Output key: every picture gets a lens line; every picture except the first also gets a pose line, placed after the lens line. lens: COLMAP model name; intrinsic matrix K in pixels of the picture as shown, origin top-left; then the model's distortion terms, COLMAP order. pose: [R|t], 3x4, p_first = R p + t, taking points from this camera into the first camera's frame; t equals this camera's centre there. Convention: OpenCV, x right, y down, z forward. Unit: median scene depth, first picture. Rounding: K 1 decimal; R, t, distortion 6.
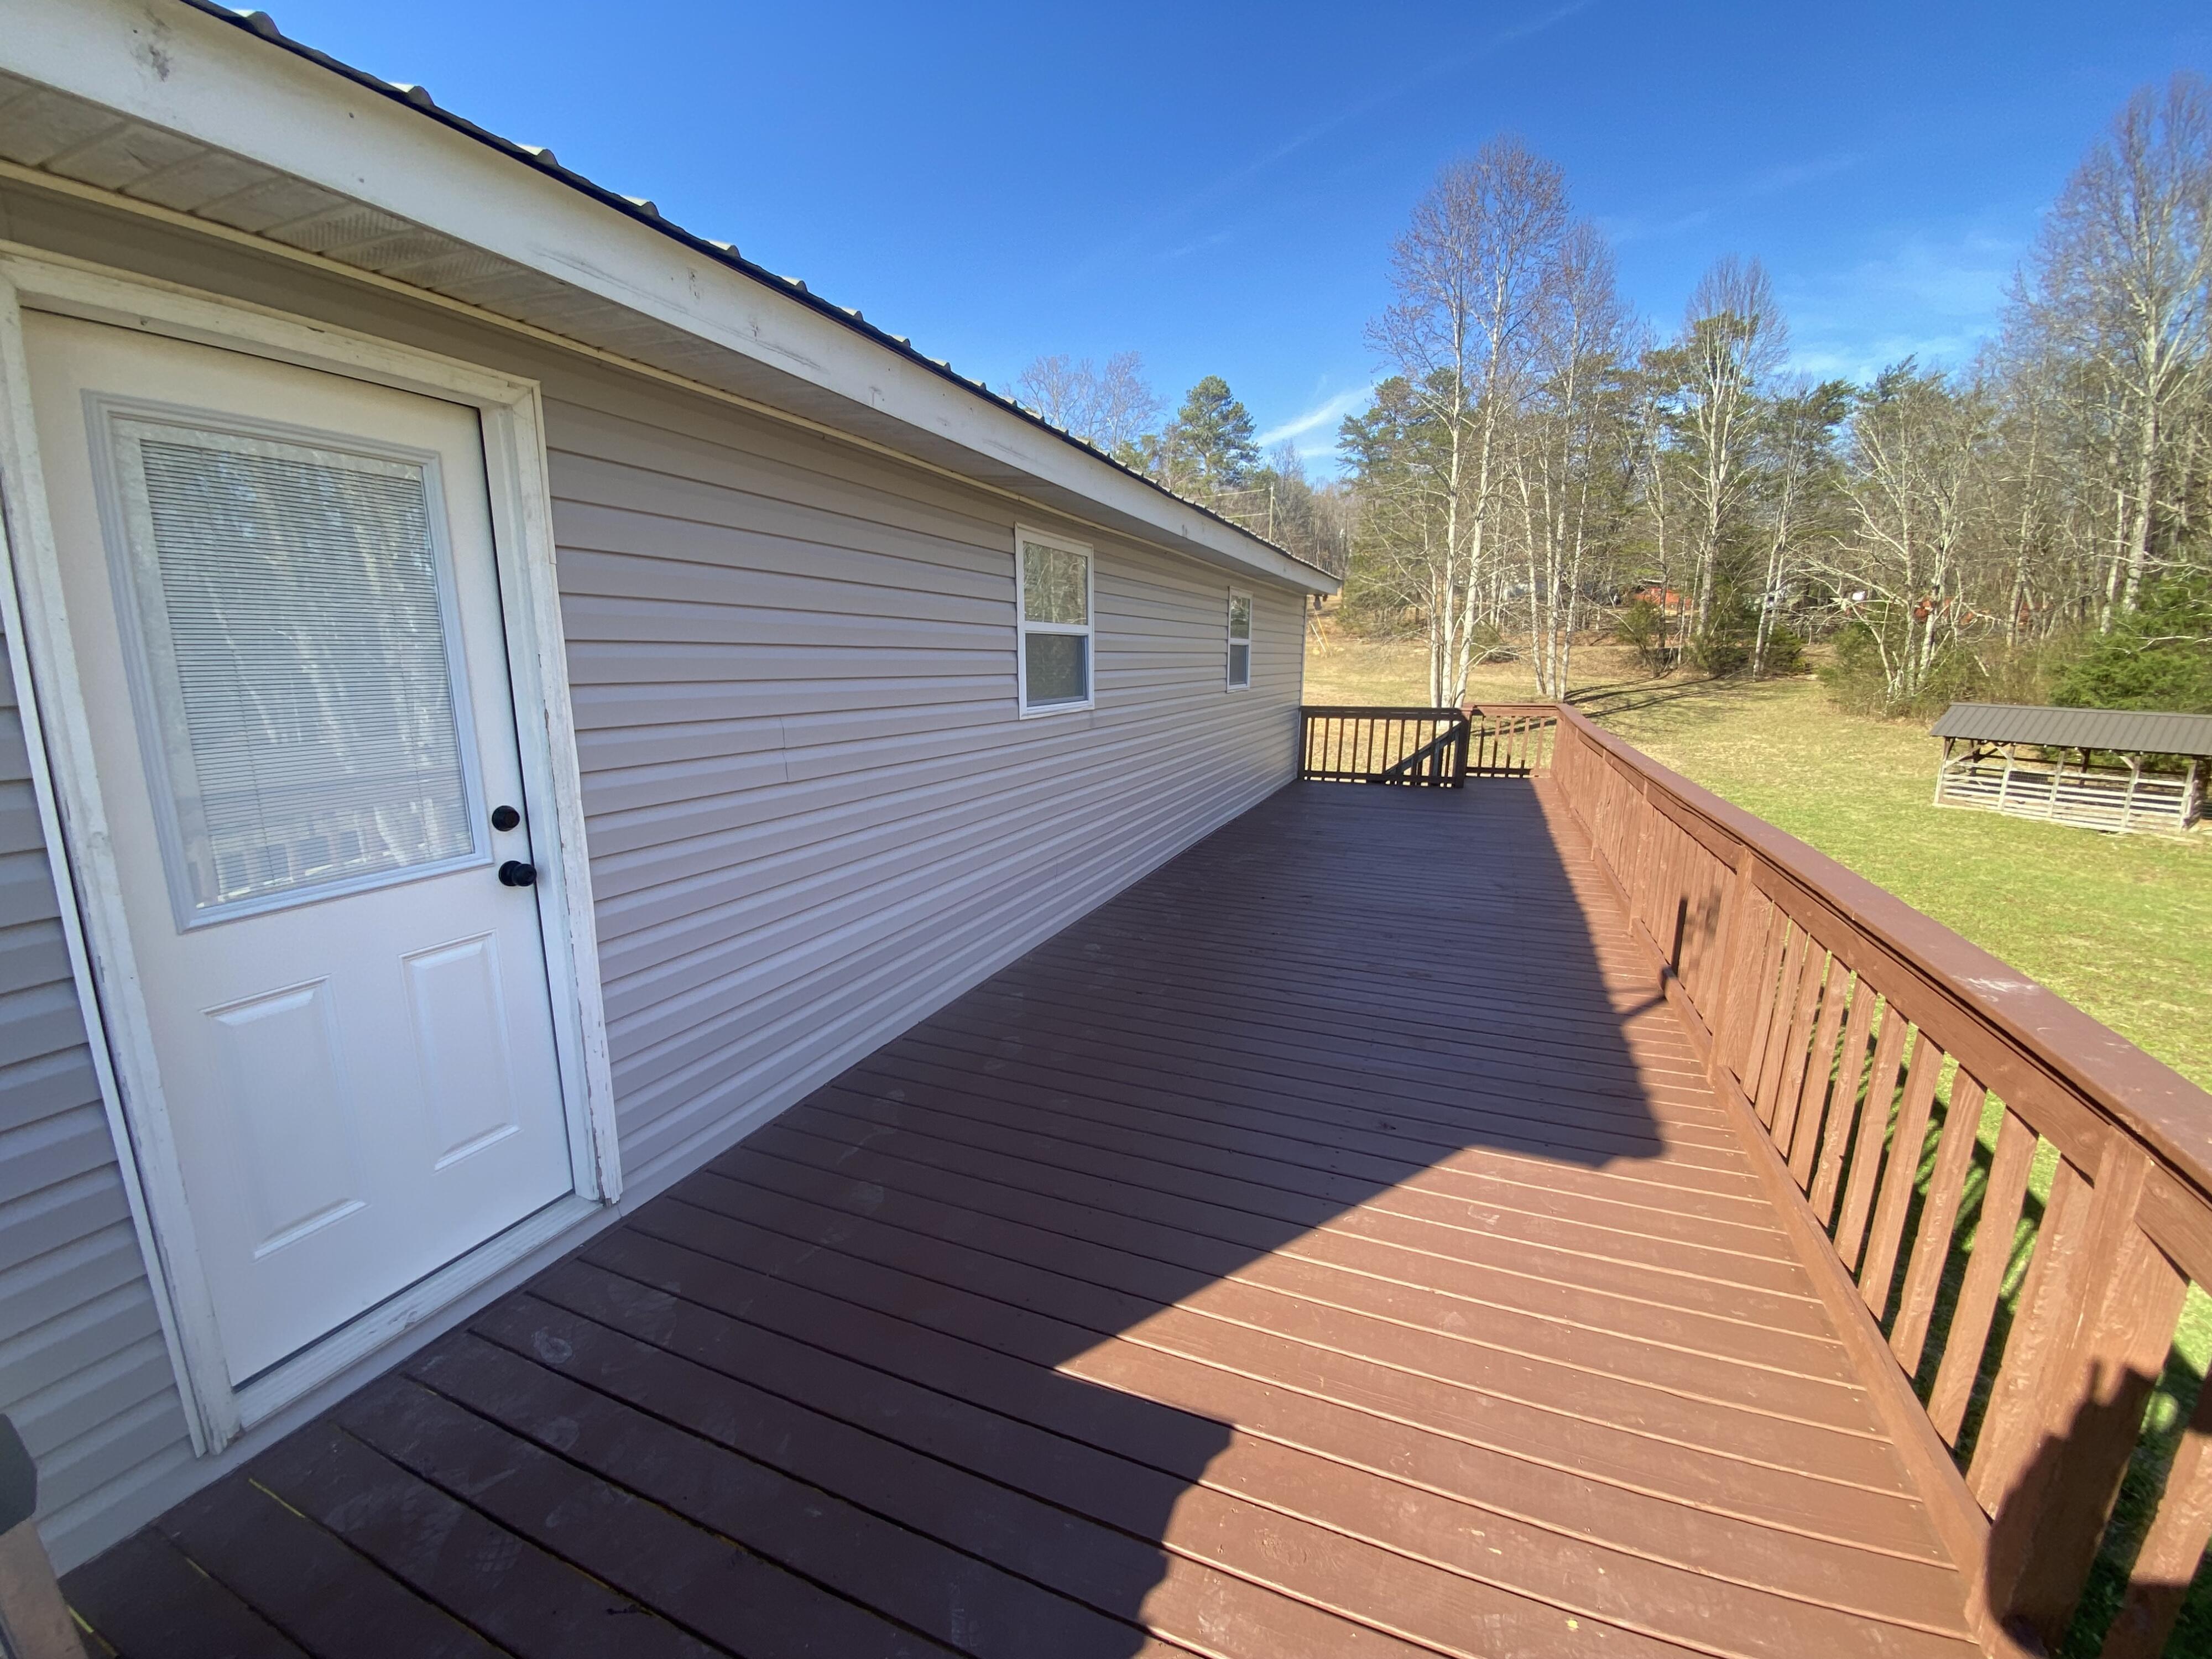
lens RADIAL K [[898.1, 0, 1106.0], [0, 898.1, 829.5], [0, 0, 1]] dist [-0.017342, -0.000537]
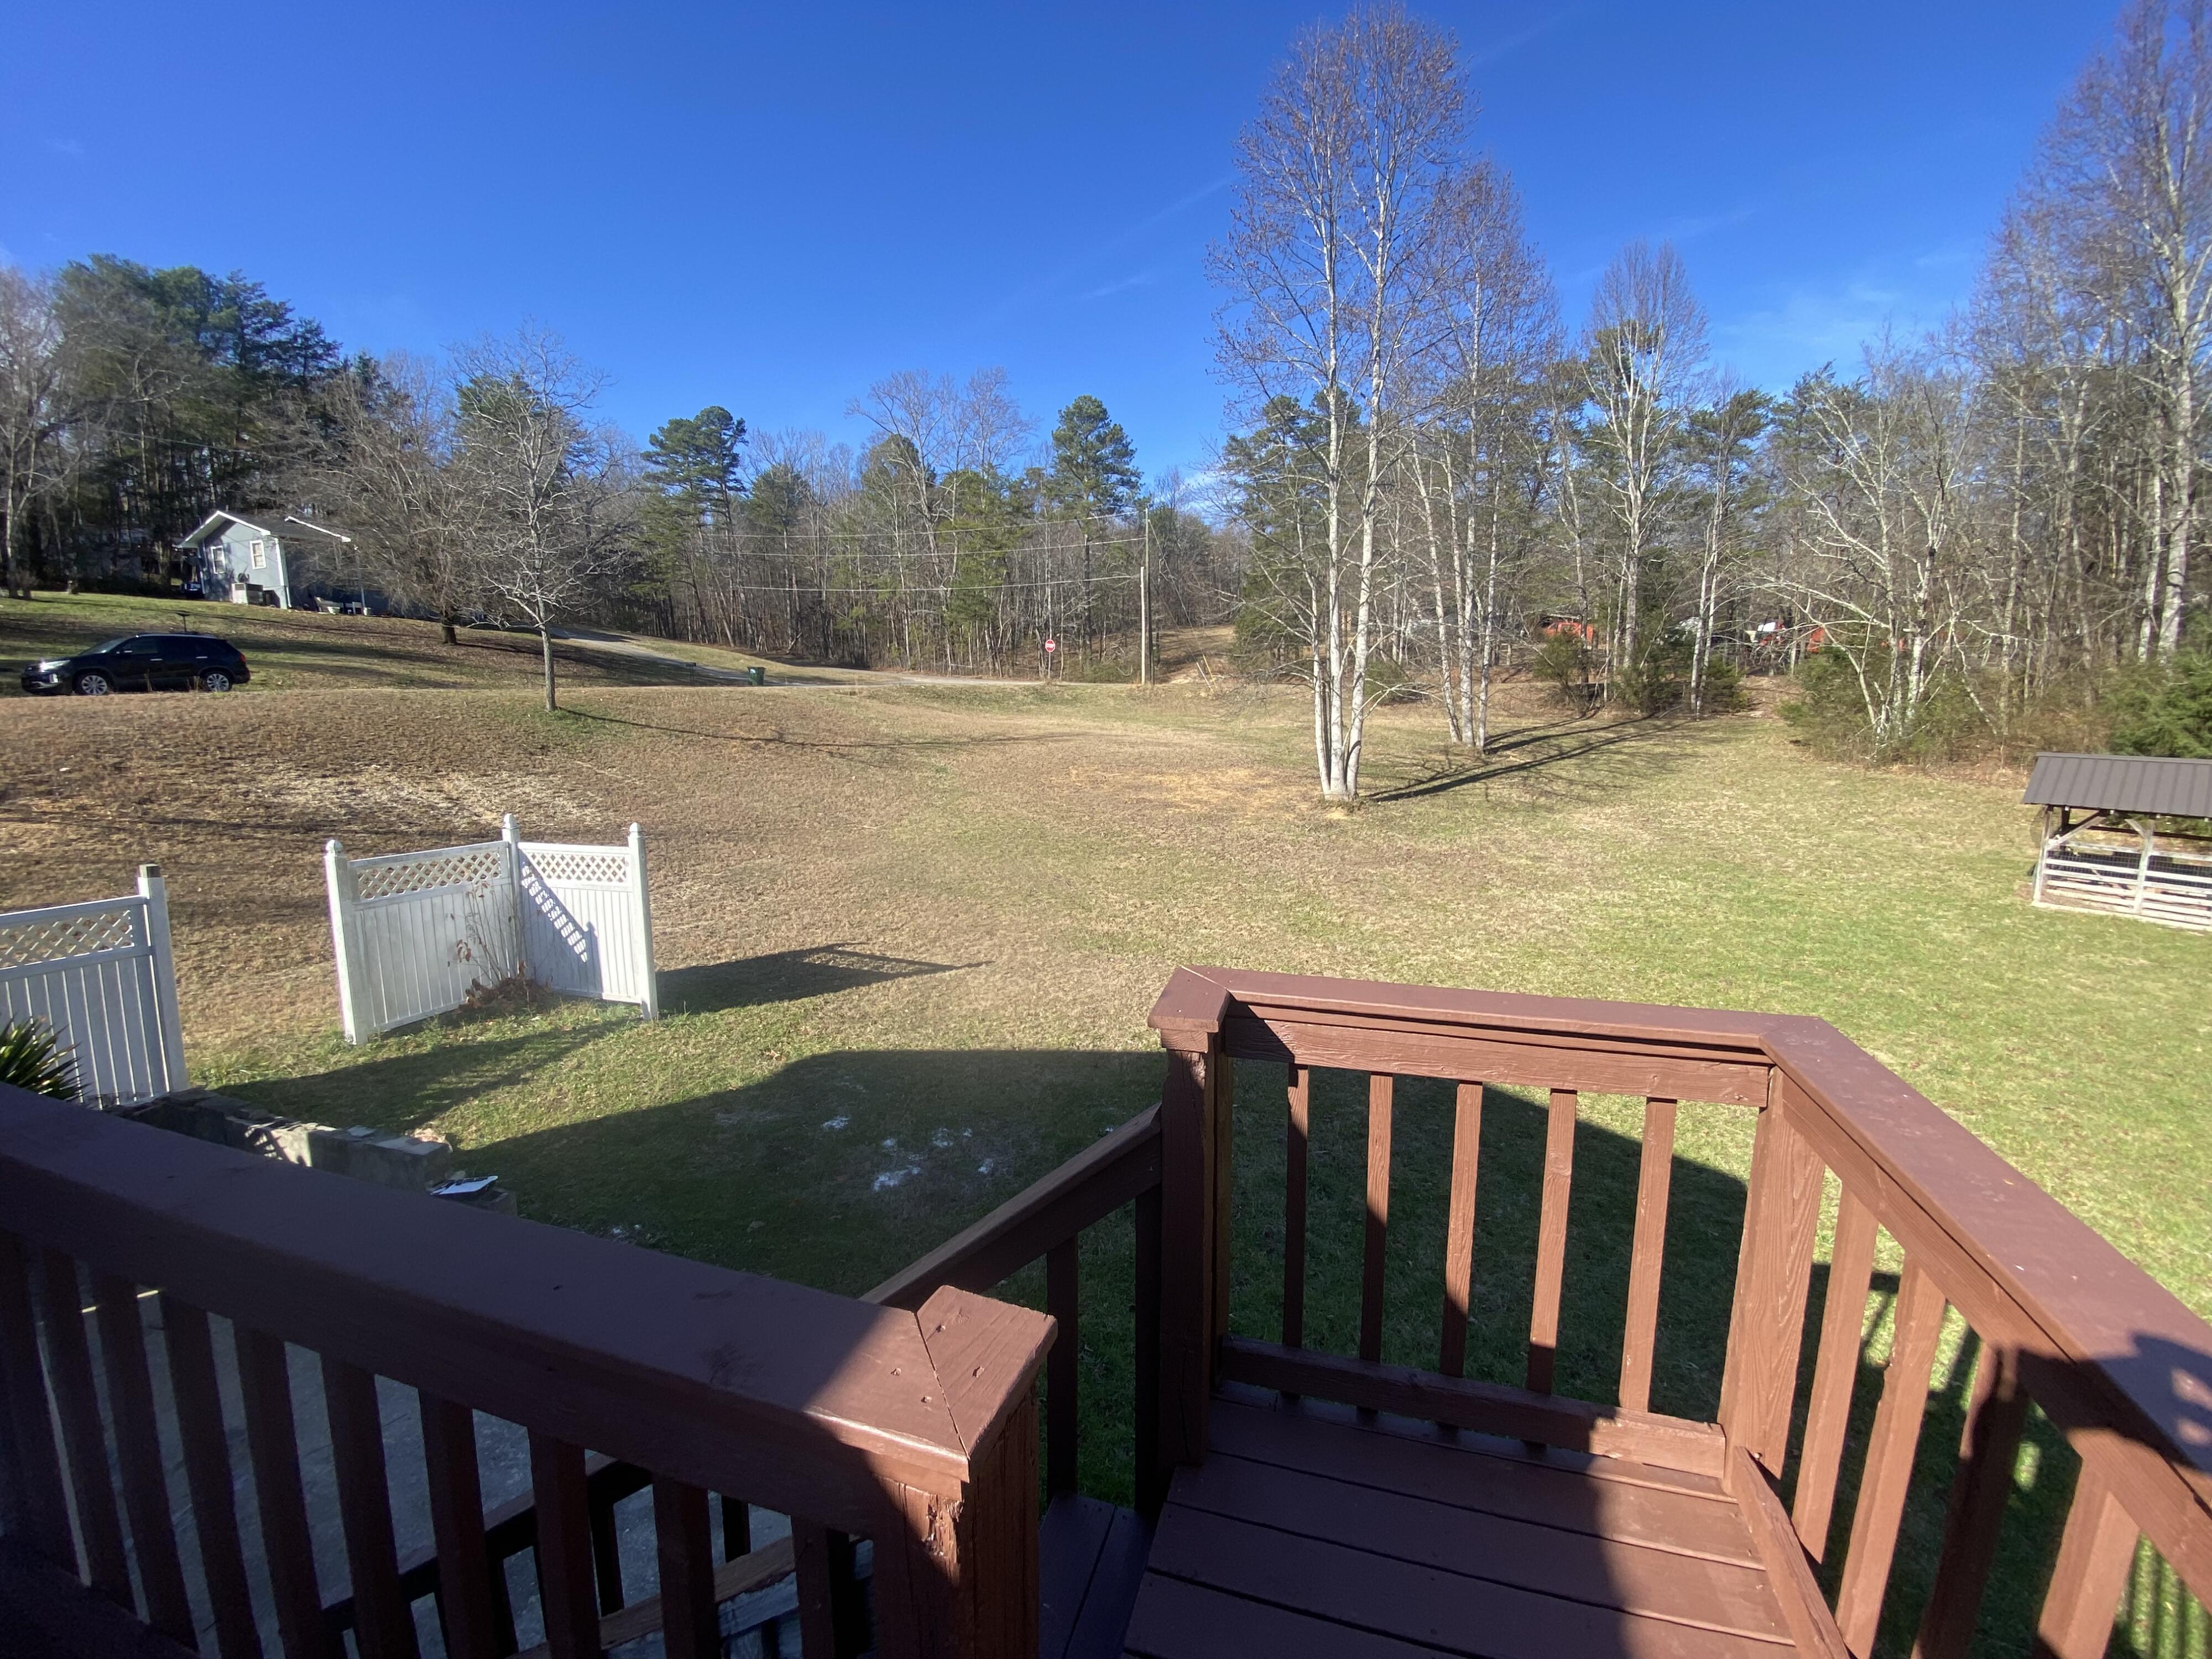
lens RADIAL K [[912.3, 0, 1106.0], [0, 912.3, 829.5], [0, 0, 1]] dist [0.000820, -0.014829]
pose [[0.995650, -0.026032, 0.089456, 0.098707], [0.030564, 0.998298, -0.049669, -0.042196], [-0.088011, 0.052187, 0.994751, 0.219206]]
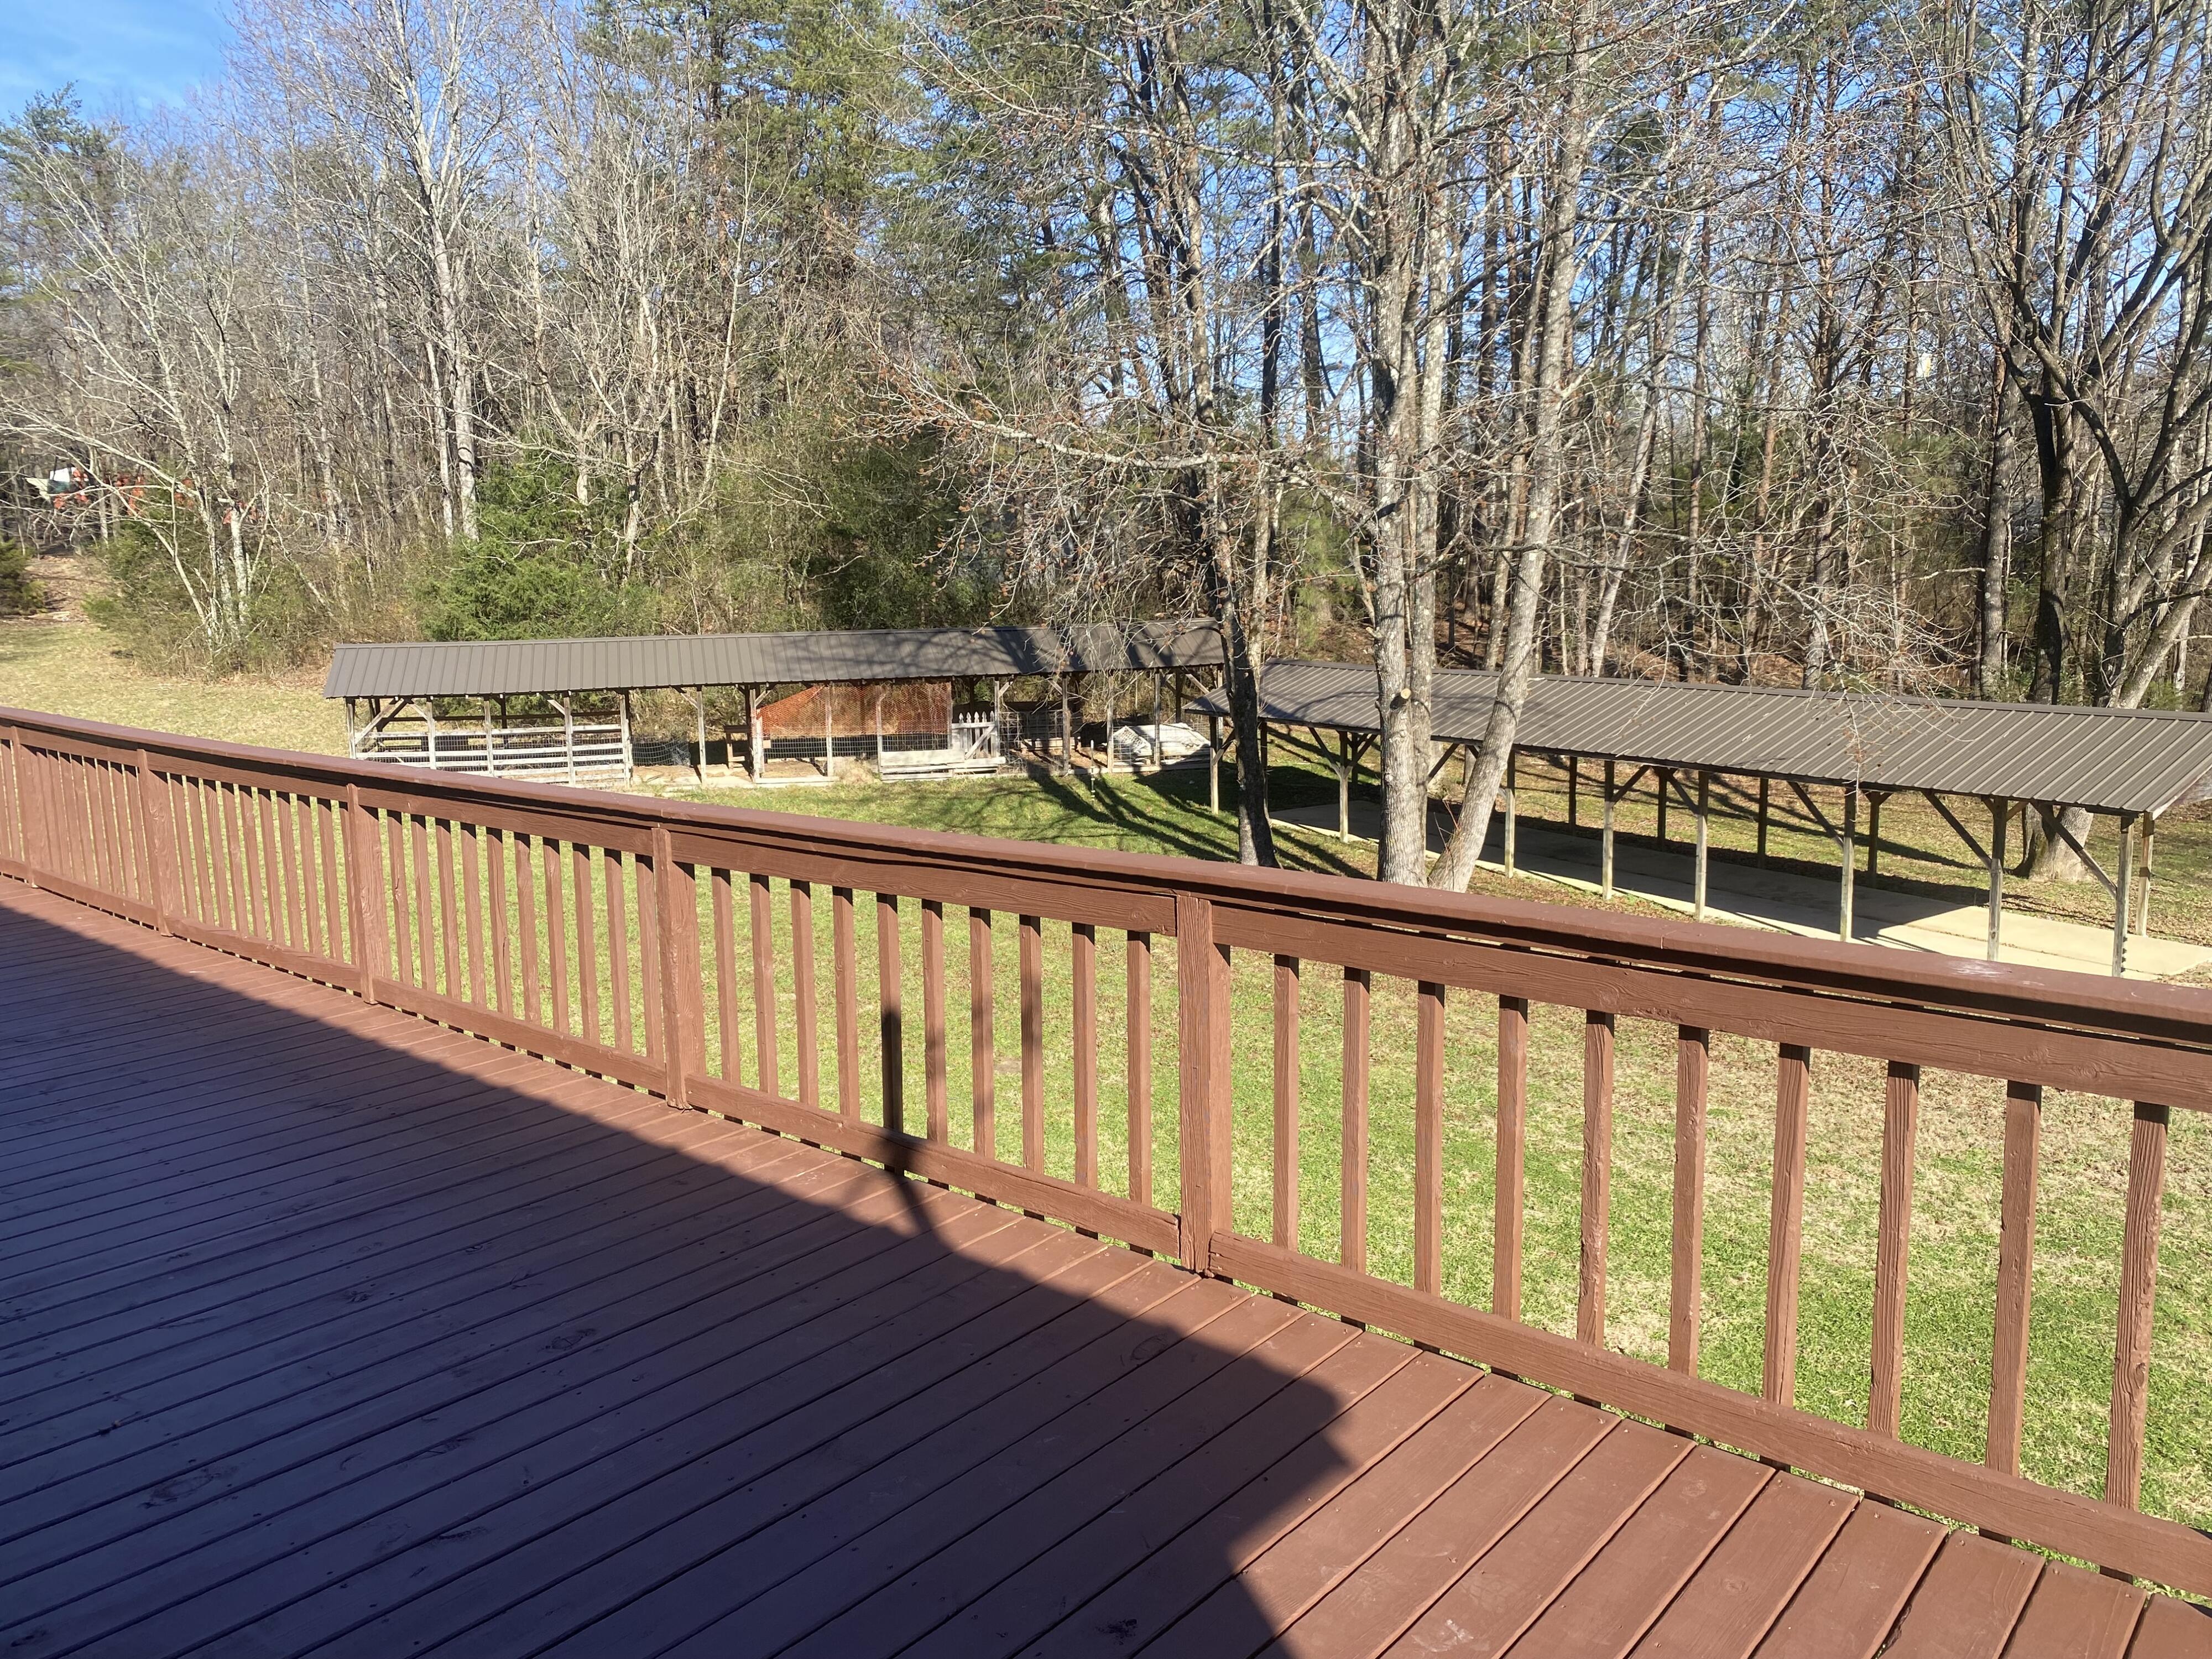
lens RADIAL K [[1666.4, 0, 1106.0], [0, 1666.4, 829.5], [0, 0, 1]] dist [-0.006323, -0.001430]
pose [[0.308876, -0.160976, 0.937380, -0.029756], [0.201903, 0.974207, 0.100771, -0.011211], [-0.929425, 0.158134, 0.333411, 0.044476]]
